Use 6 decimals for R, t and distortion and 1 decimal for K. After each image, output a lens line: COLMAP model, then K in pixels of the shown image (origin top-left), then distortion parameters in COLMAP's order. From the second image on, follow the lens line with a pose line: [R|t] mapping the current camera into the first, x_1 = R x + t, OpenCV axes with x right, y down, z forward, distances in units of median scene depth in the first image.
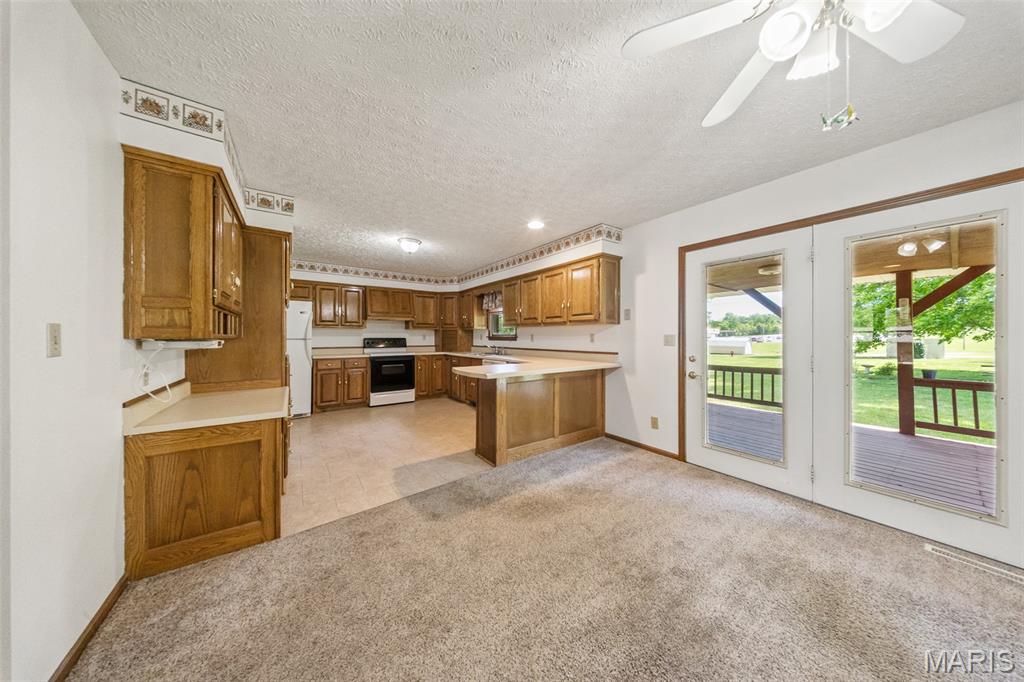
lens RADIAL K [[310.3, 0, 520.3], [0, 310.3, 338.3], [0, 0, 1]] dist [-0.000613, -0.000040]
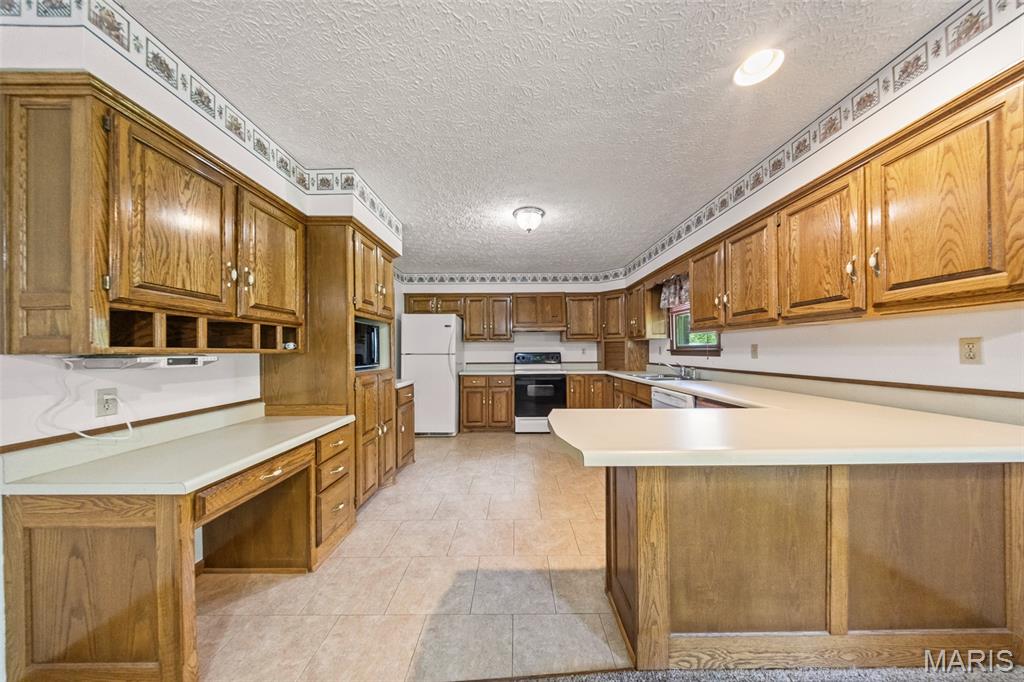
lens RADIAL K [[309.5, 0, 513.5], [0, 309.5, 350.9], [0, 0, 1]] dist [-0.001093, -0.000126]
pose [[0.806473, -0.007756, -0.591221, 0.020735], [0.003955, 0.999962, -0.007723, 0.000850], [0.591258, 0.003891, 0.806473, 0.363208]]
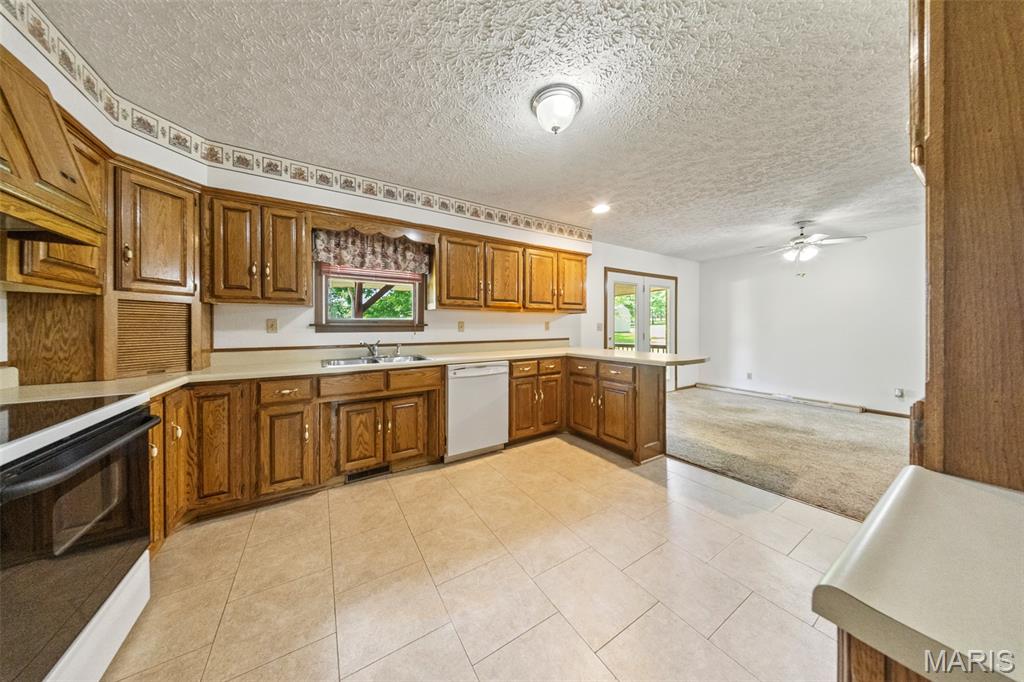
lens RADIAL K [[311.8, 0, 512.2], [0, 311.8, 327.8], [0, 0, 1]] dist [-0.000067, -0.000023]
pose [[0.070397, -0.003361, 0.997513, -0.697910], [0.008686, 0.999958, 0.002756, 0.001451], [-0.997481, 0.008470, 0.070424, 0.892880]]
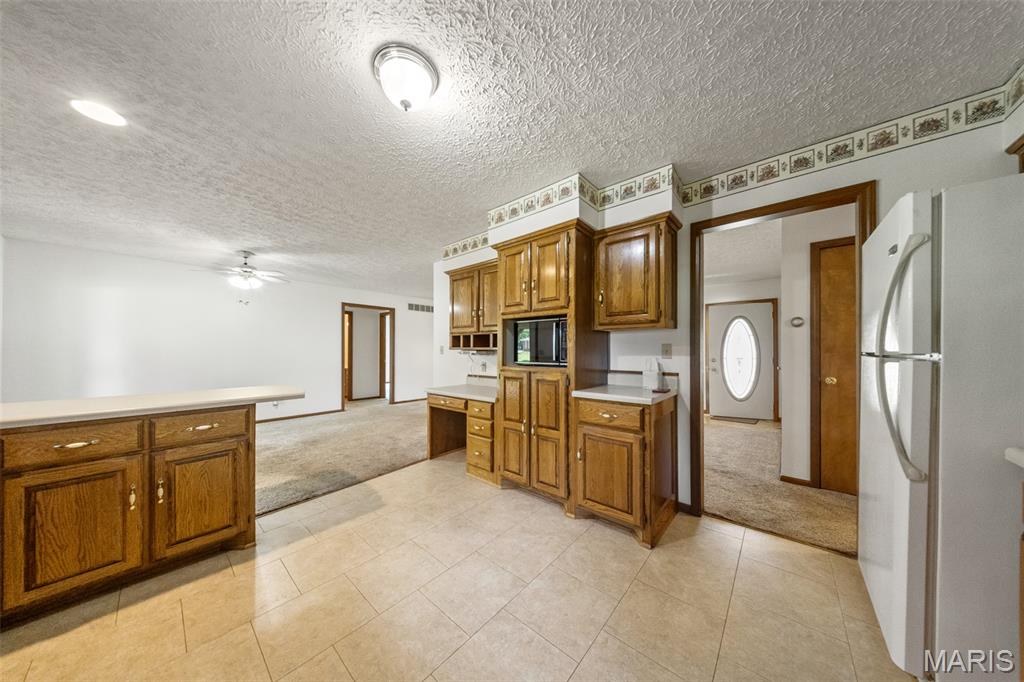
lens RADIAL K [[309.5, 0, 513.5], [0, 309.5, 350.9], [0, 0, 1]] dist [-0.001093, -0.000126]
pose [[-0.974671, 0.001858, -0.223638, -0.348895], [0.000423, 0.999979, 0.006467, -0.001712], [0.223645, 0.006209, -0.974651, 1.182498]]
